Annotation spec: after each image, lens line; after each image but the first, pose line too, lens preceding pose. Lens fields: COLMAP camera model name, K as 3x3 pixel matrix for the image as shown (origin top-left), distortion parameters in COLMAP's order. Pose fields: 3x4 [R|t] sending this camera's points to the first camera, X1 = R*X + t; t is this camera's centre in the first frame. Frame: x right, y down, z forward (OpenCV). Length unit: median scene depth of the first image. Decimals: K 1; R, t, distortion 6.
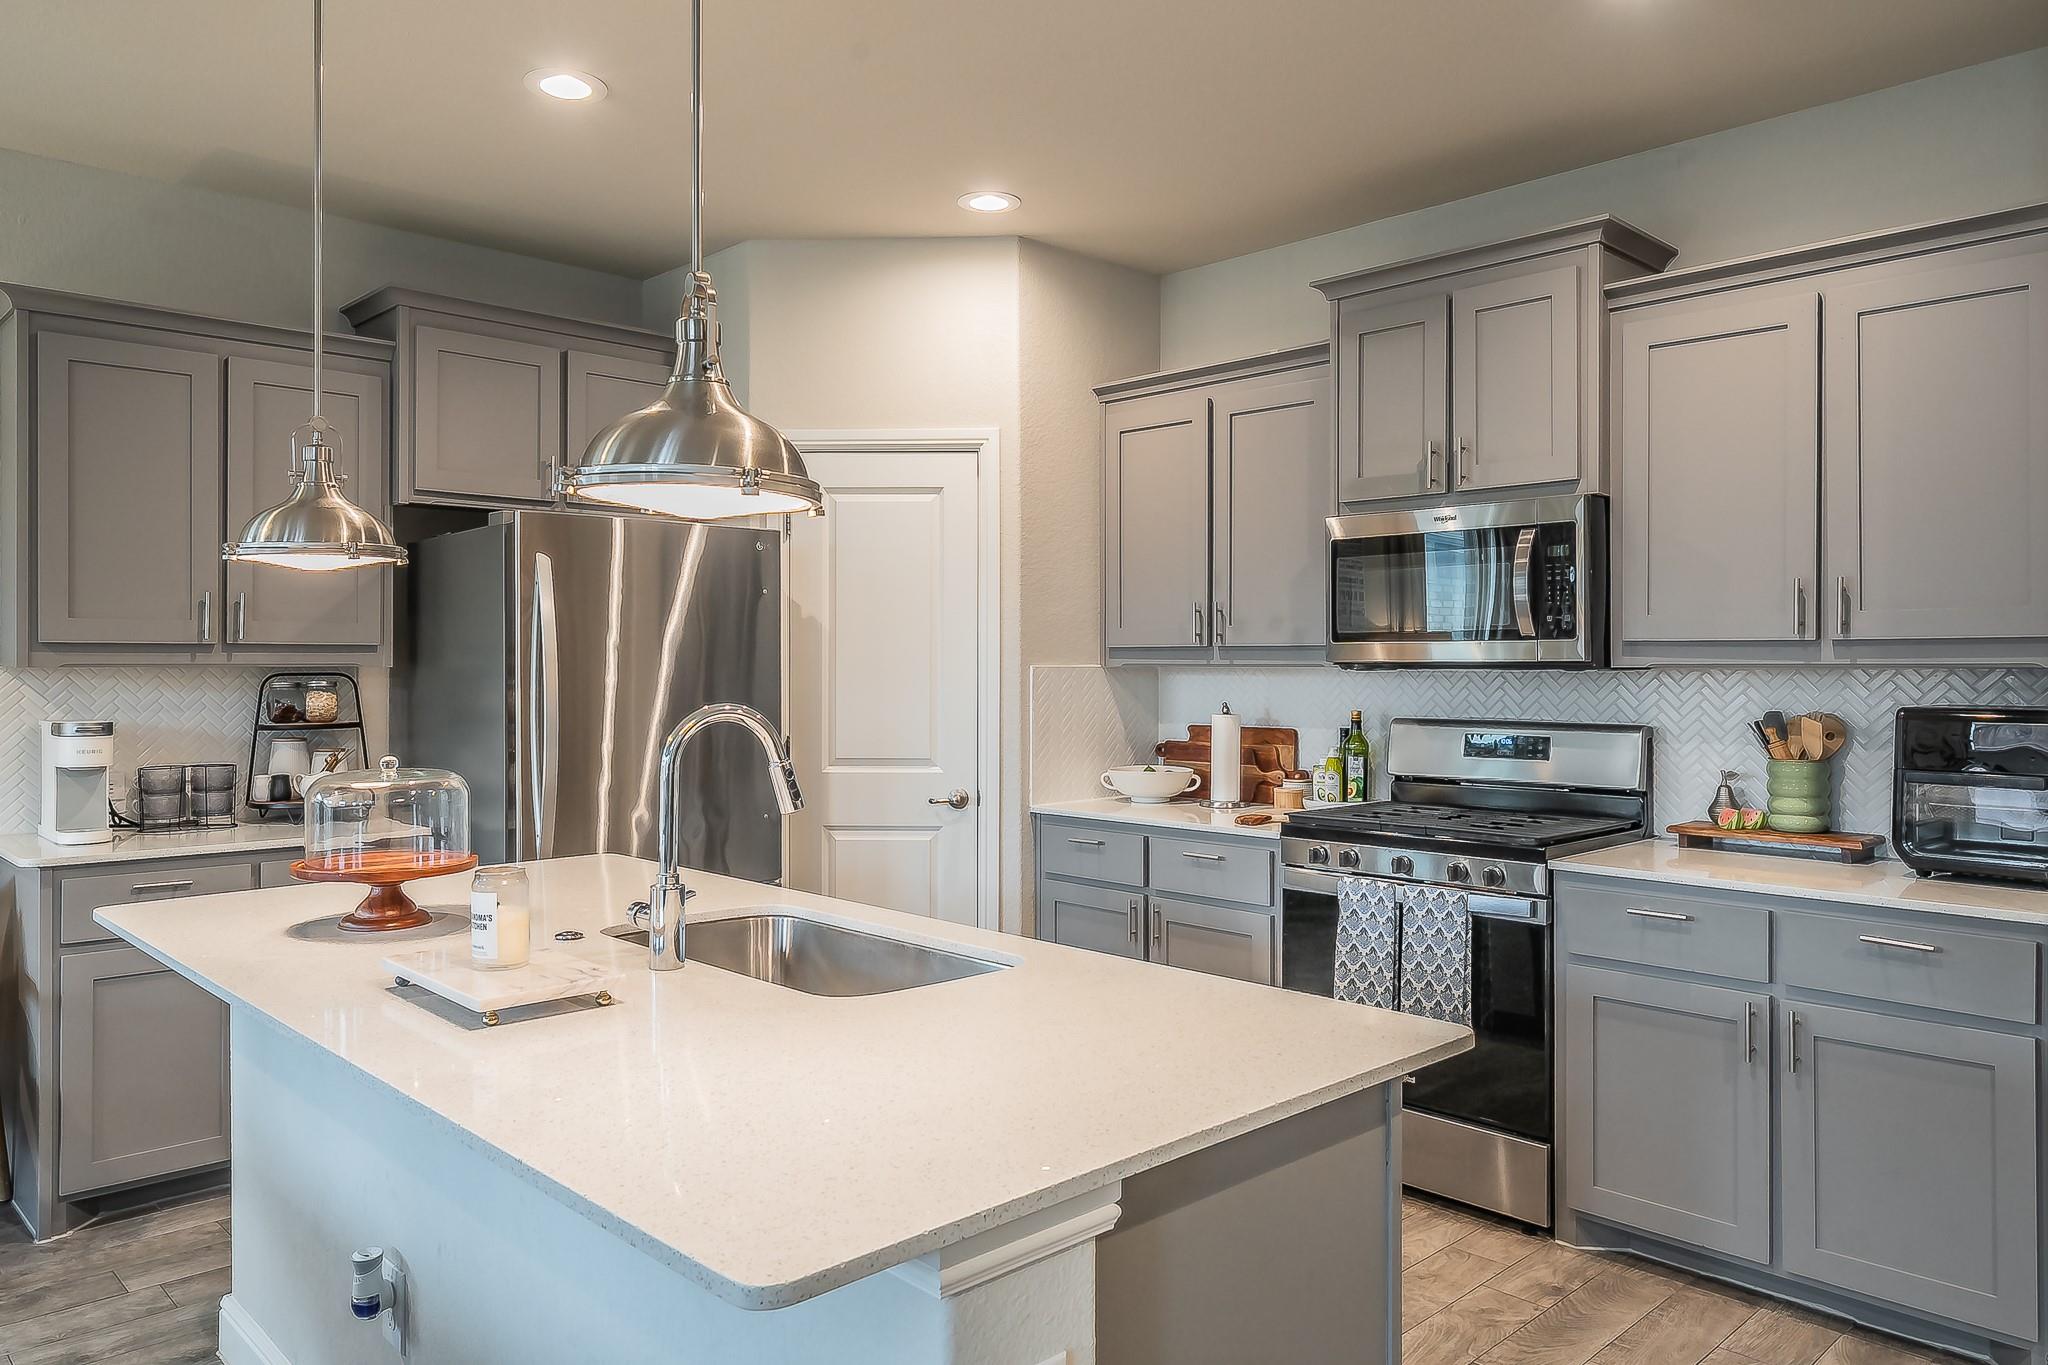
lens RADIAL K [[1353.0, 0, 1024.5], [0, 1353.0, 688.1], [0, 0, 1]] dist [0.010856, 0.001488]
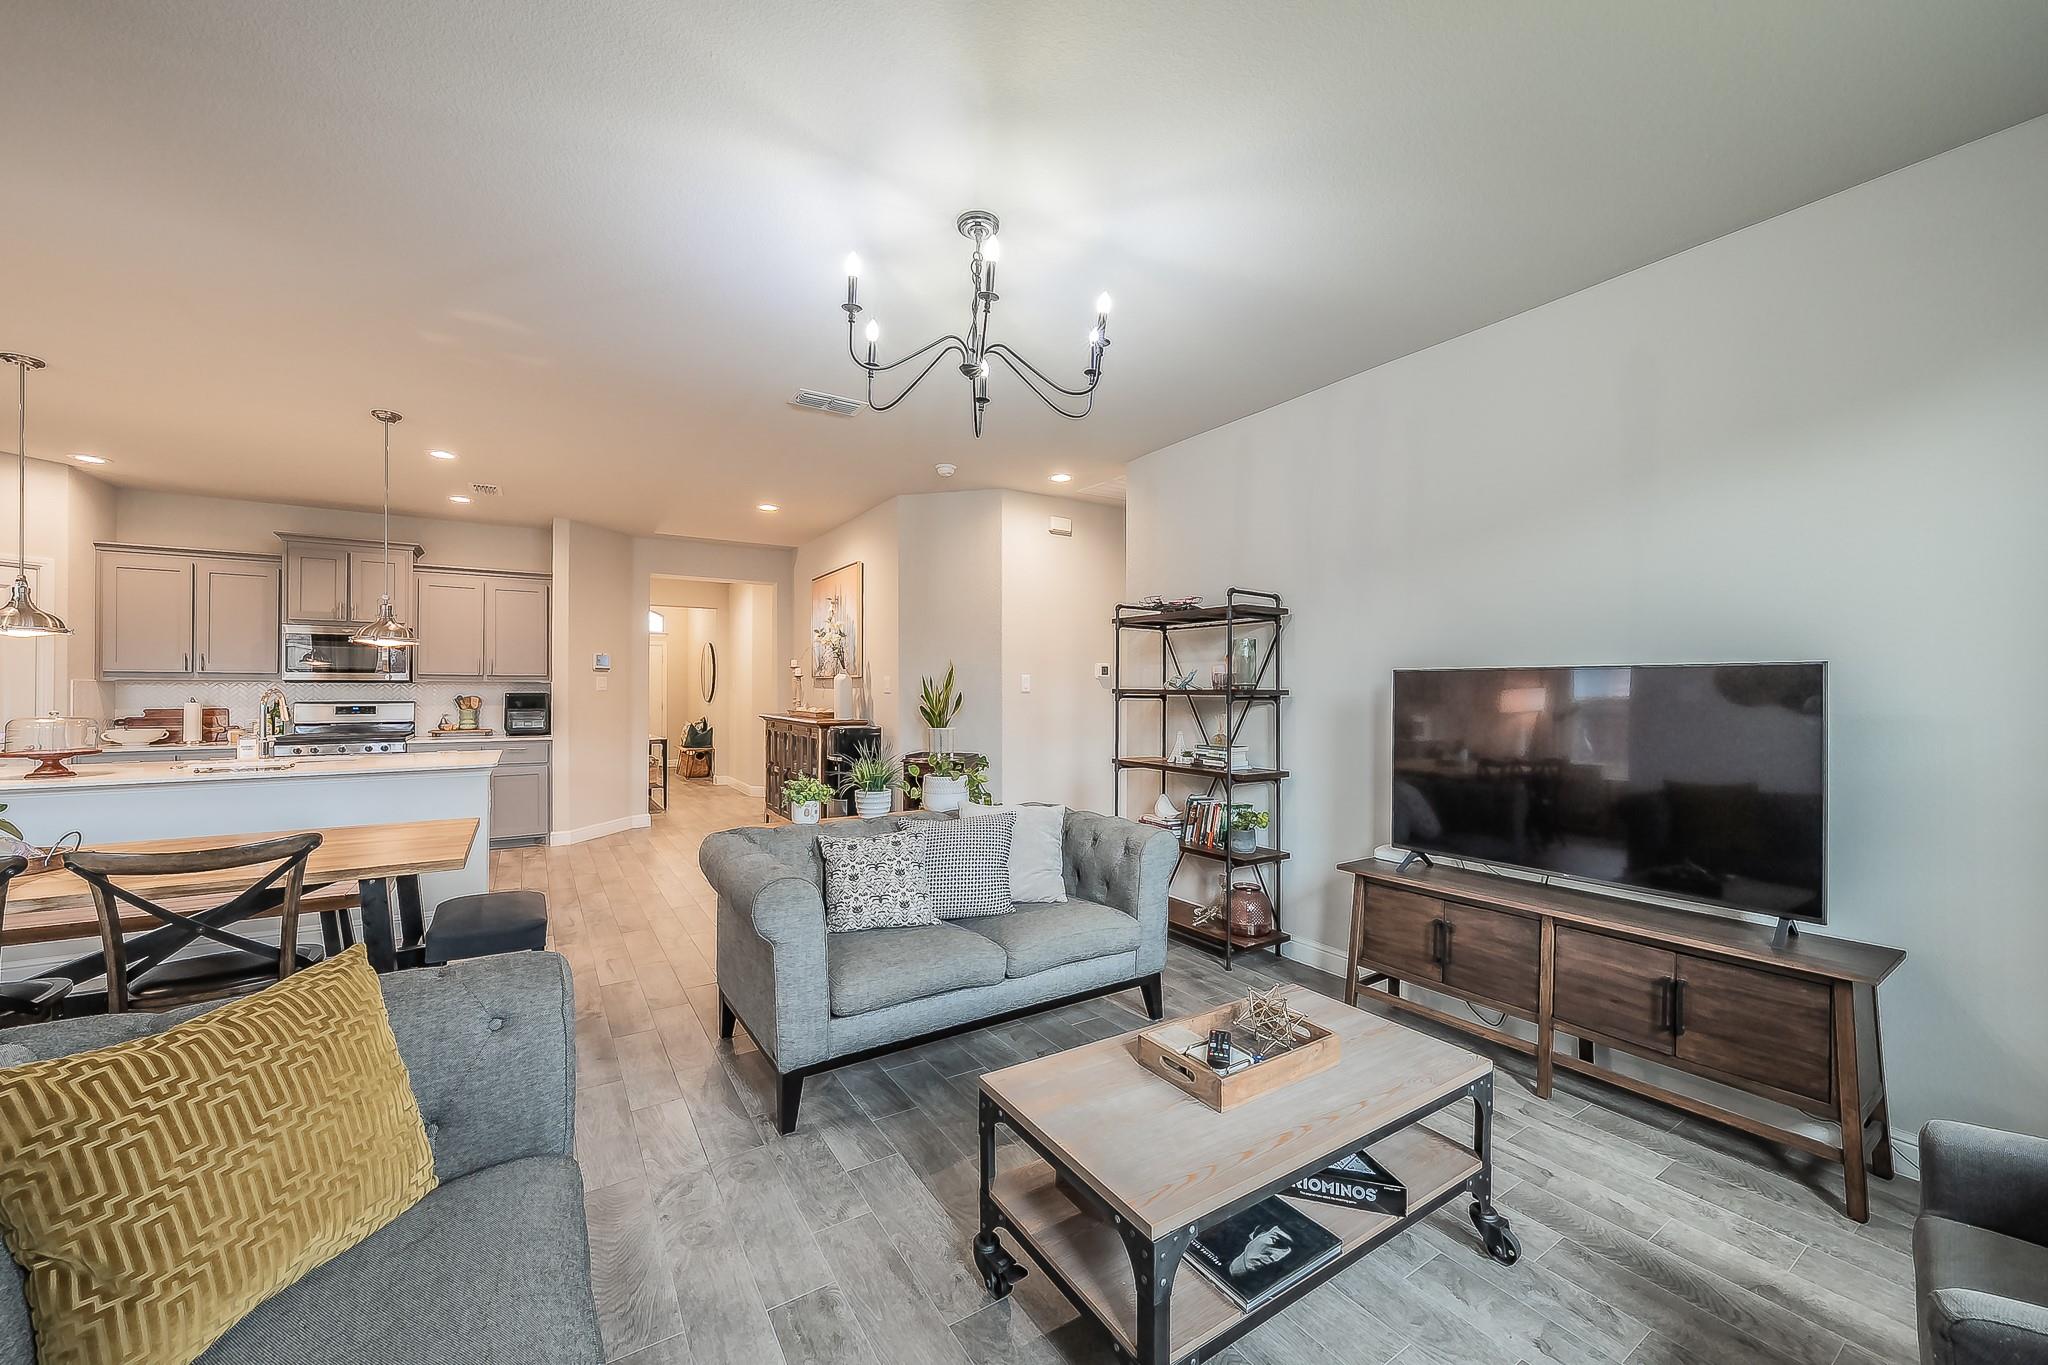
lens RADIAL K [[770.1, 0, 1018.3], [0, 770.1, 678.0], [0, 0, 1]] dist [0.000813, 0.000076]
pose [[0.215326, 0.007388, 0.976514, -0.889584], [0.010350, 0.999898, -0.009847, 0.005783], [-0.976487, 0.012228, 0.215228, -0.675576]]
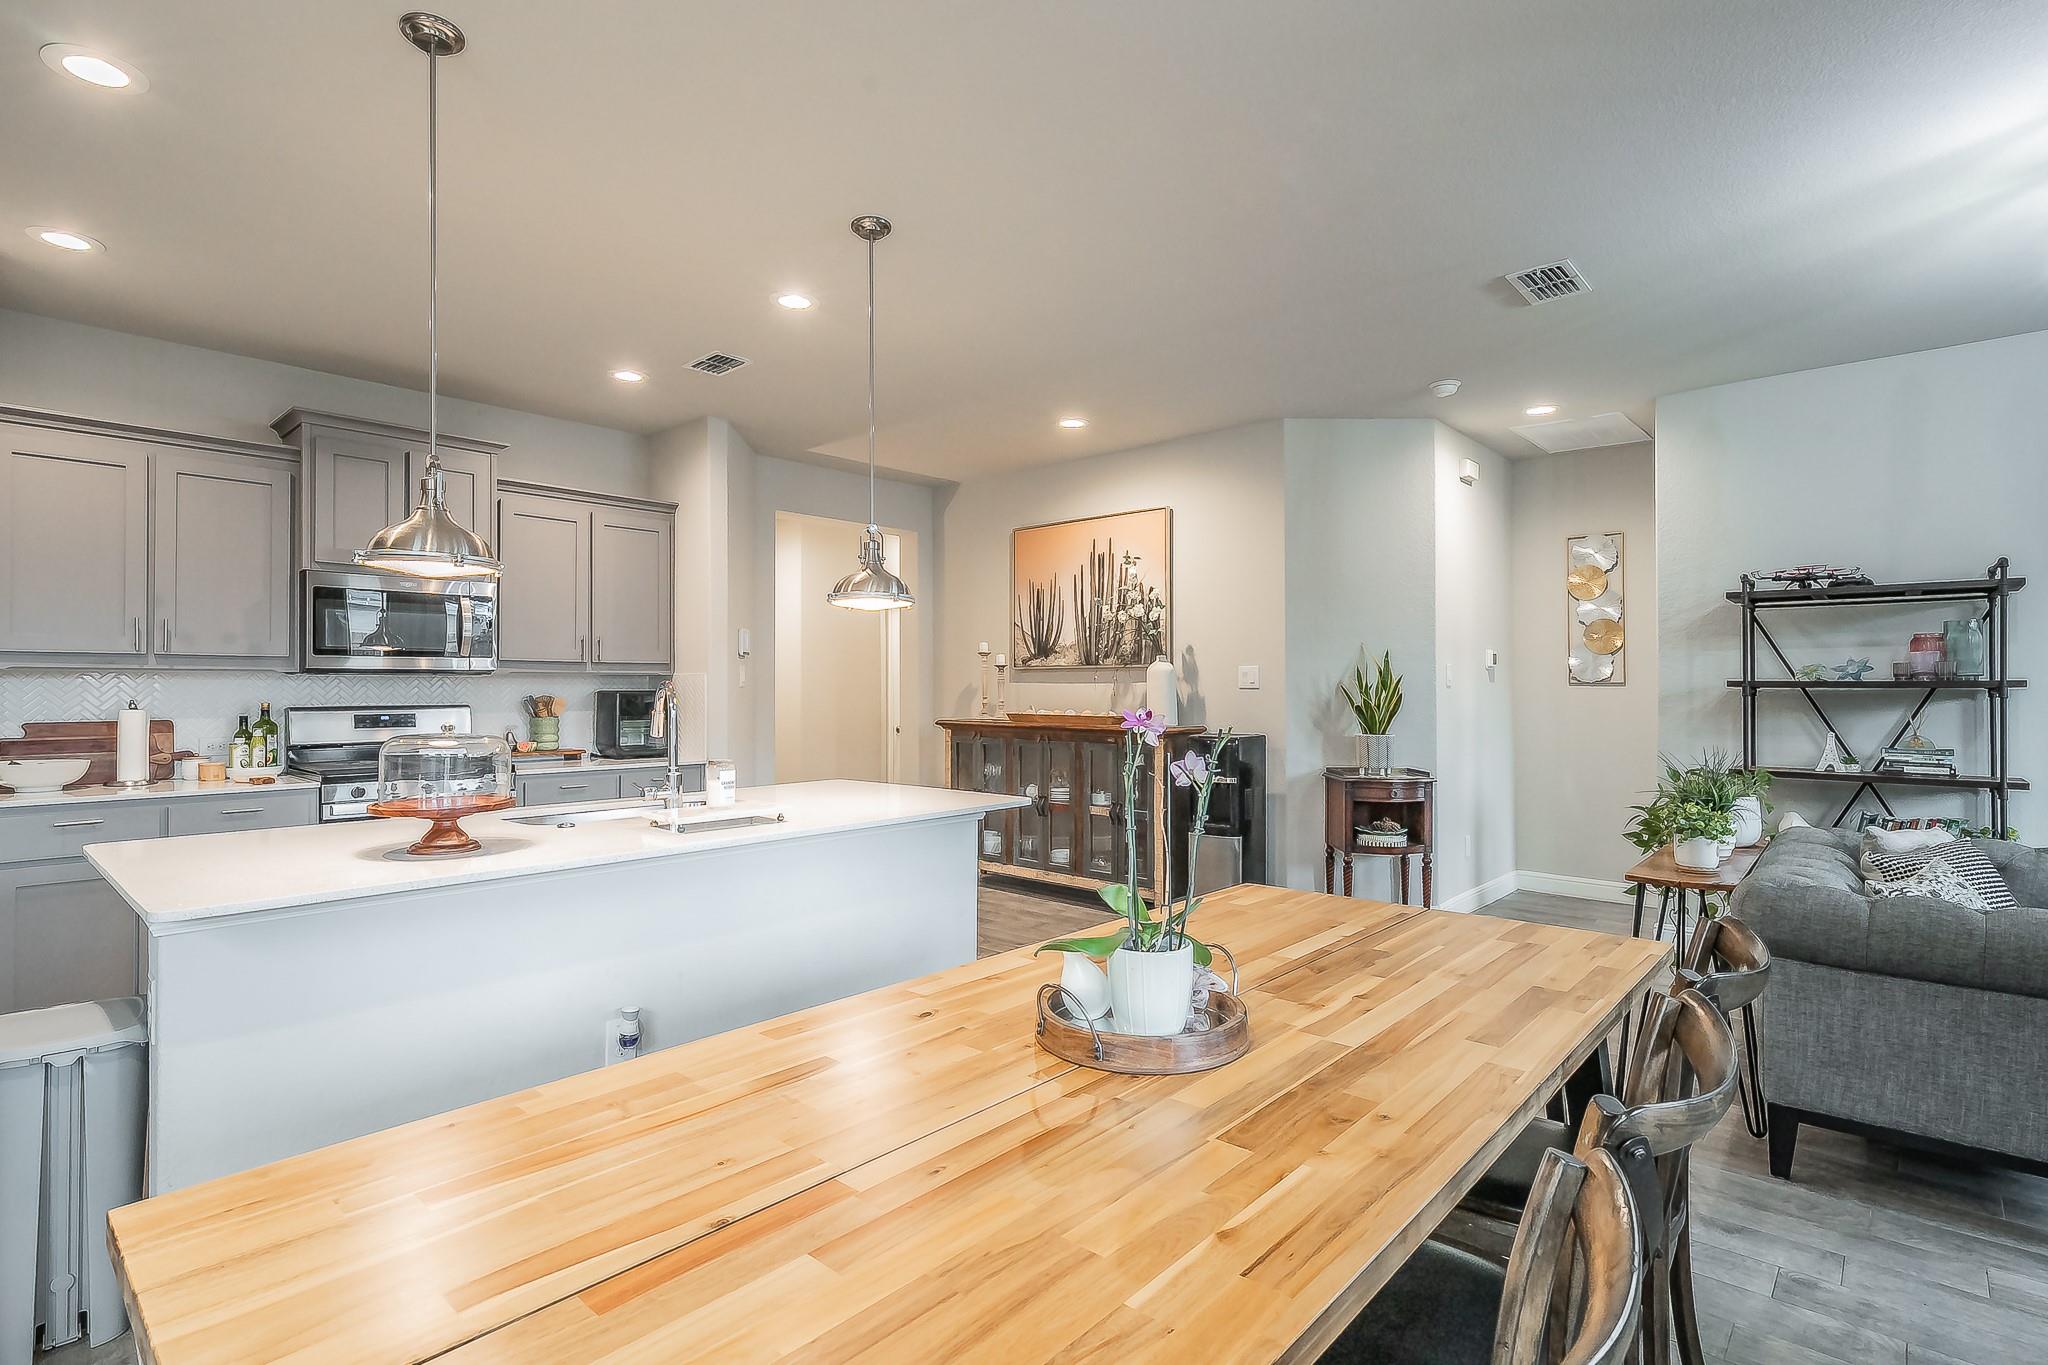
lens RADIAL K [[986.8, 0, 1028.7], [0, 986.8, 677.6], [0, 0, 1]] dist [0.003120, 0.000175]
pose [[-0.050888, 0.001419, 0.998703, -0.865741], [0.011618, 0.999932, -0.000829, 0.000280], [-0.998637, 0.011561, -0.050901, 0.265388]]
